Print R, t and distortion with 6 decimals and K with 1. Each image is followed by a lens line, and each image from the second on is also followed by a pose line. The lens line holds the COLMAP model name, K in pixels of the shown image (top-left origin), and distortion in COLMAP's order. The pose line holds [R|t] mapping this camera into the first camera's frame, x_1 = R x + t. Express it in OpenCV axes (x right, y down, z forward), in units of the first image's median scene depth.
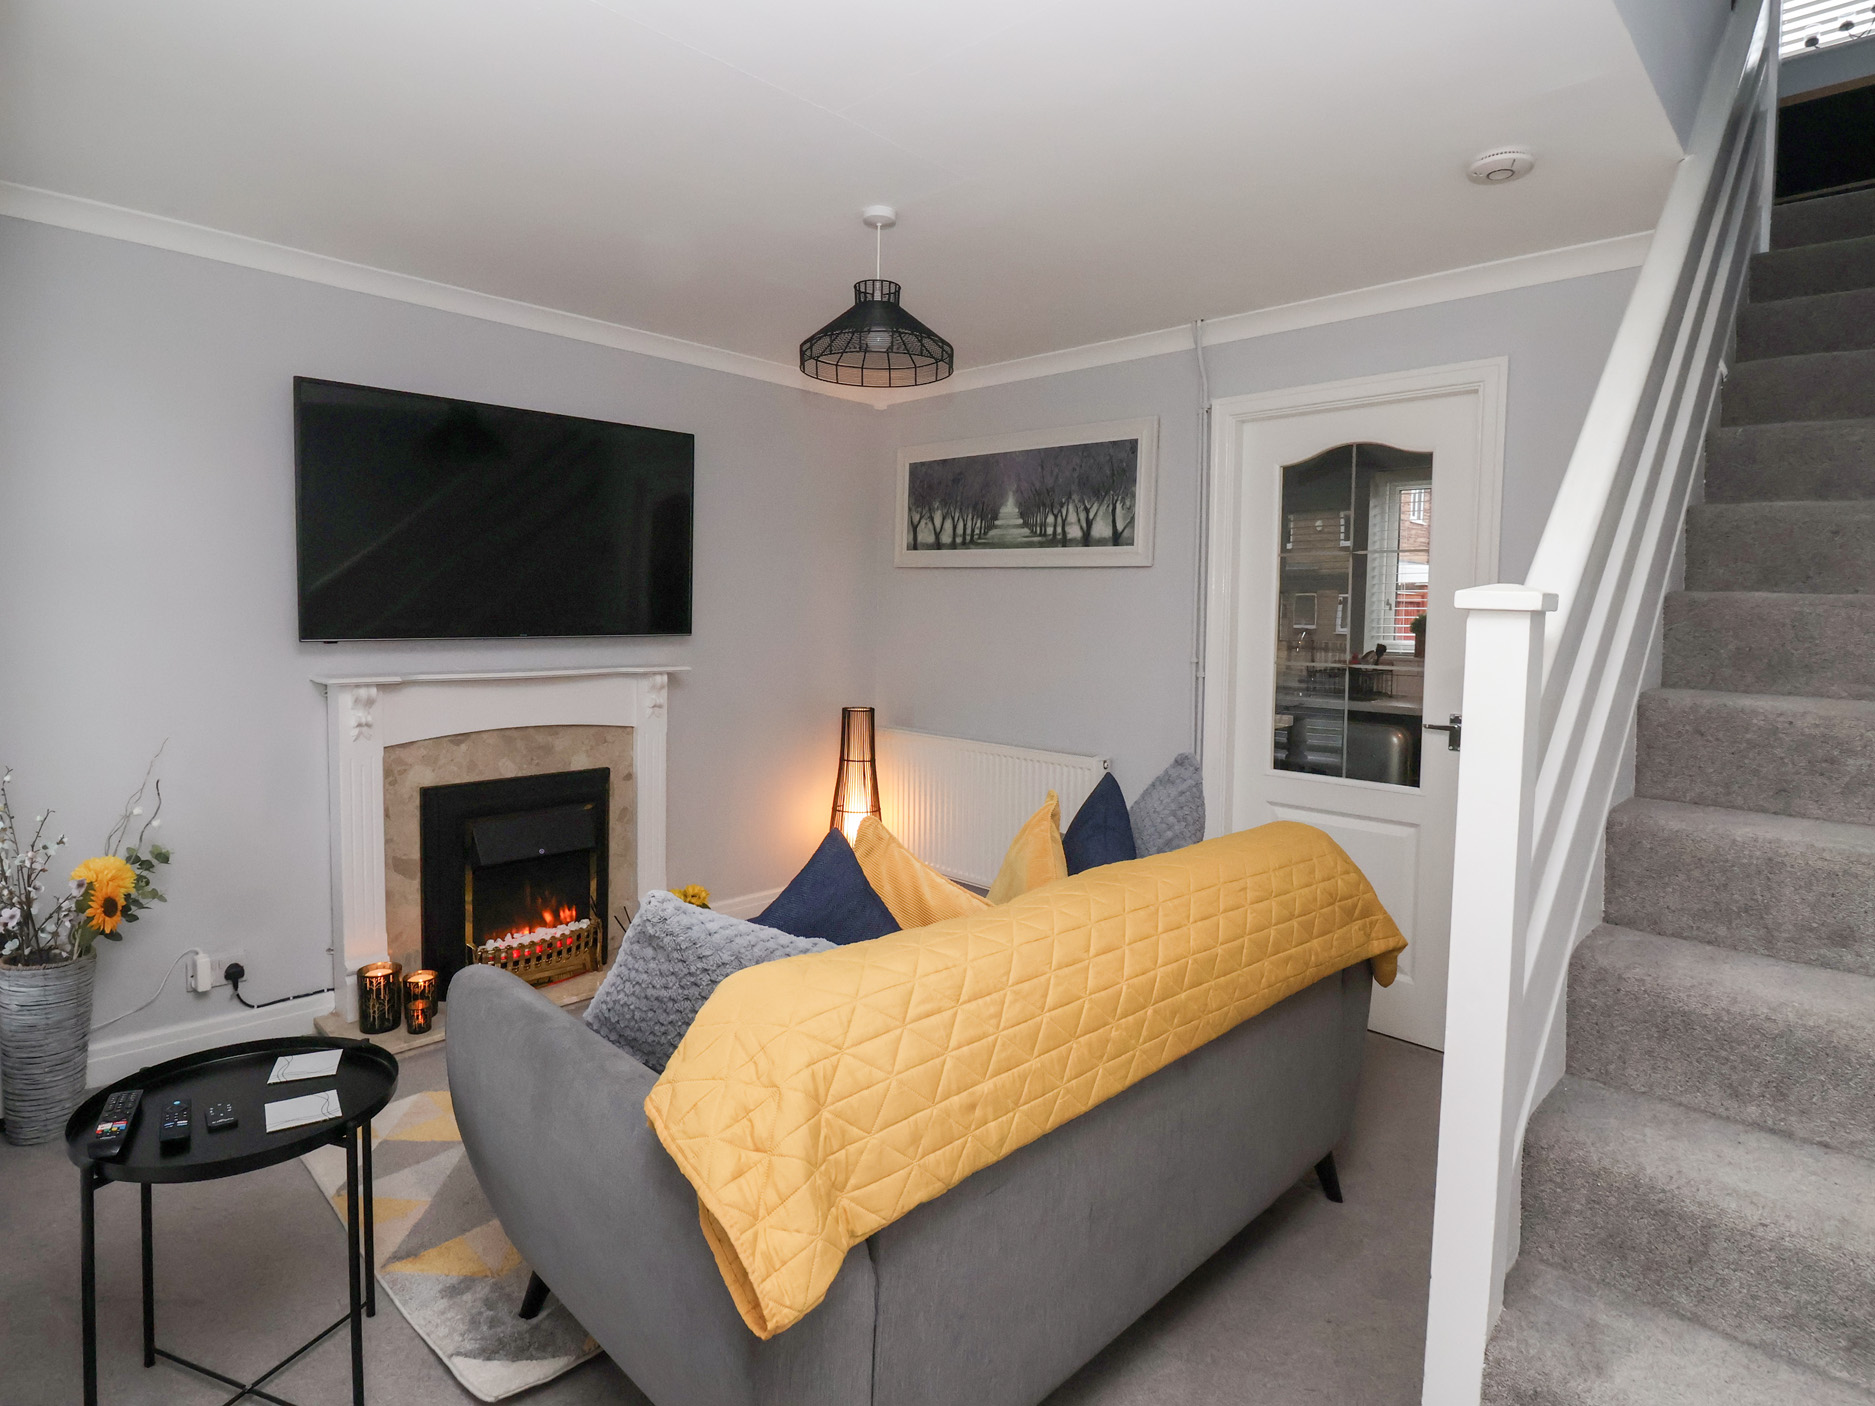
lens RADIAL K [[990.8, 0, 940.4], [0, 990.8, 672.6], [0, 0, 1]] dist [-0.000375, 0.000102]
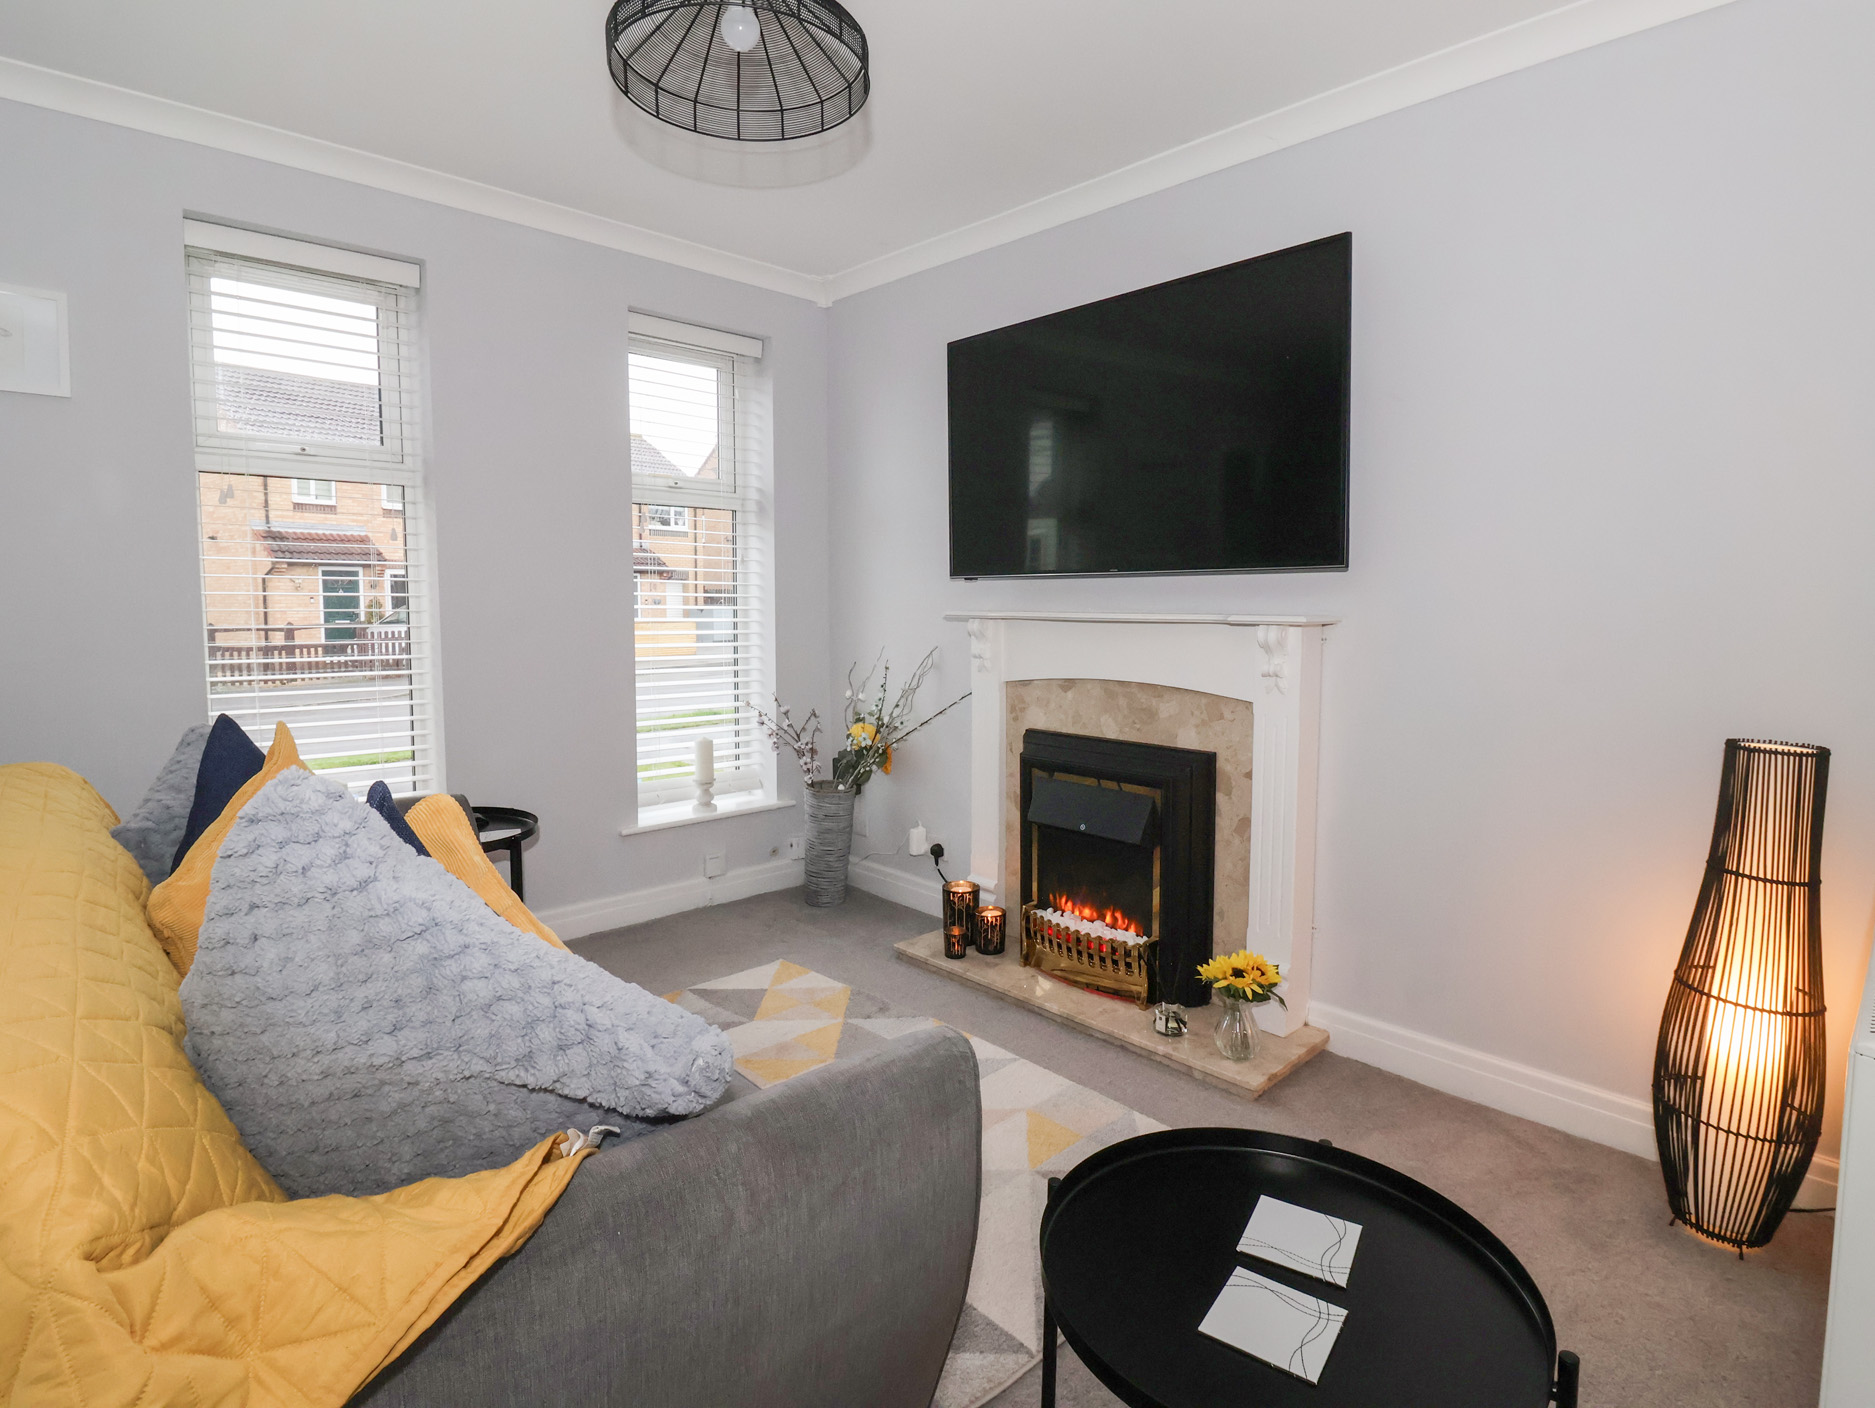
lens RADIAL K [[990.8, 0, 940.4], [0, 990.8, 673.6], [0, 0, 1]] dist [-0.000375, 0.000102]
pose [[-0.059399, 0.054438, -0.996749, 0.424398], [-0.070480, 0.995791, 0.058586, 0.010295], [0.995743, 0.073731, -0.055312, 0.896484]]
